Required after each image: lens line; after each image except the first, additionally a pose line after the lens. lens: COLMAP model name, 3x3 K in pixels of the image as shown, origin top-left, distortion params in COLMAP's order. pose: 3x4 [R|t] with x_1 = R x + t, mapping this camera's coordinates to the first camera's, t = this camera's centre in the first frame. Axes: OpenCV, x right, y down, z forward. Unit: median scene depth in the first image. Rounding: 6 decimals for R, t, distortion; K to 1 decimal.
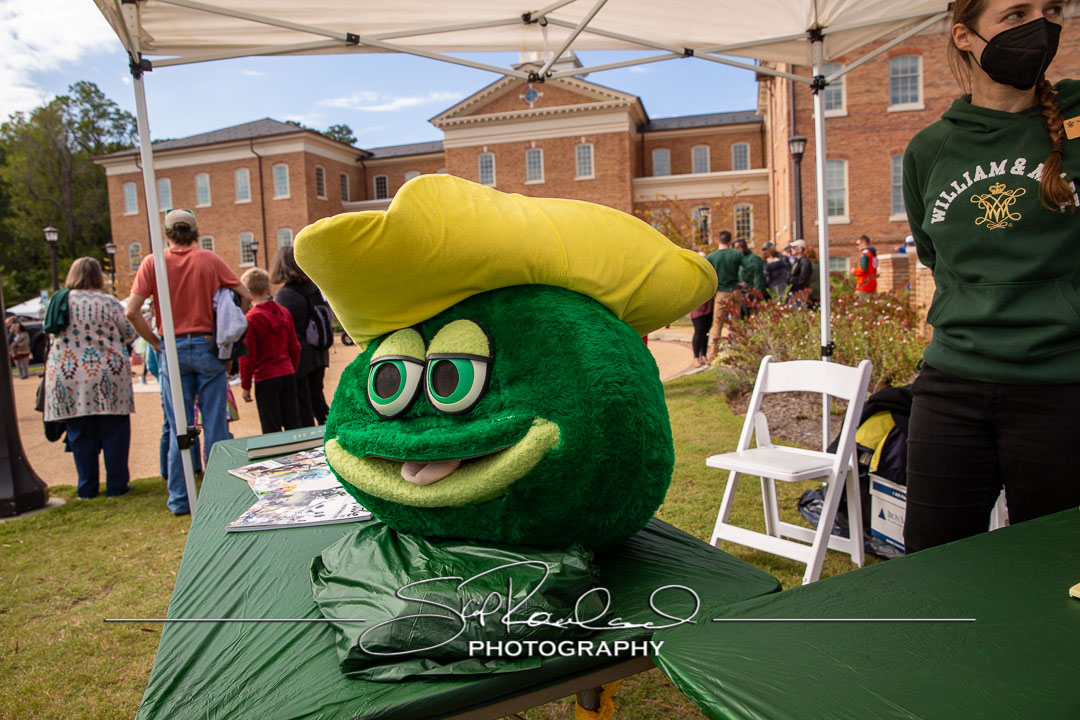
lens RADIAL K [[752.2, 0, 543.4], [0, 752.2, 362.2], [0, 0, 1]] dist [-0.000406, 0.001011]
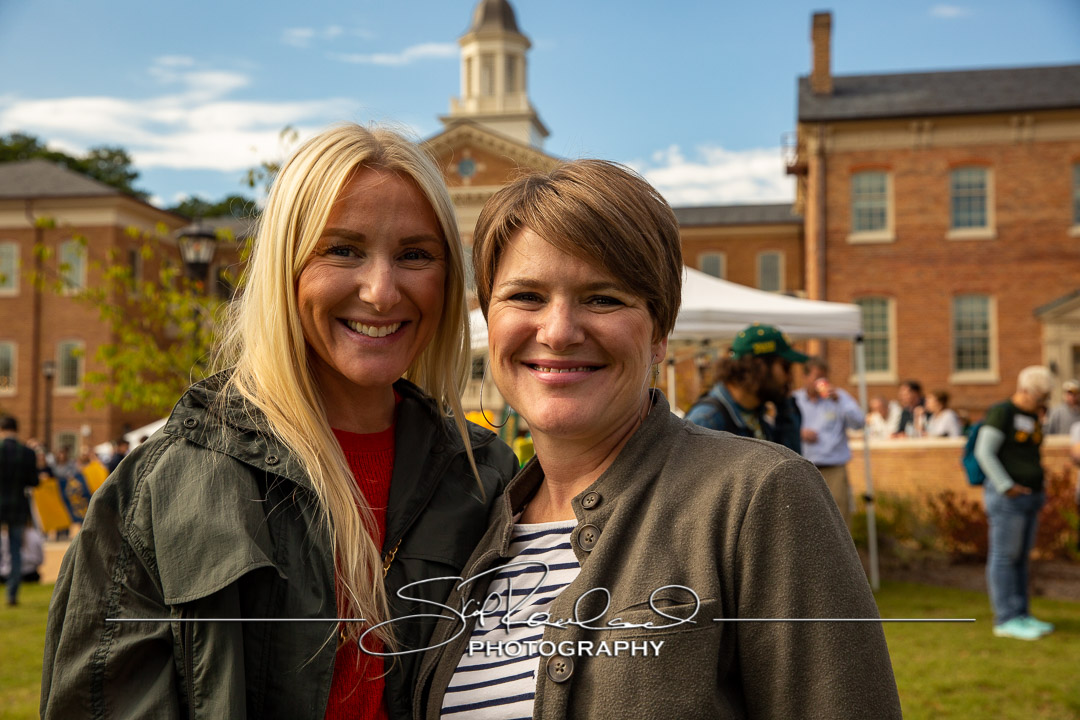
lens RADIAL K [[1469.6, 0, 539.5], [0, 1469.6, 361.1], [0, 0, 1]] dist [-0.036274, 0.000000]
pose [[0.996594, 0.050851, 0.064915, -0.037637], [-0.039941, 0.986390, -0.159500, 0.037851], [-0.072142, 0.156364, 0.985061, -0.390320]]
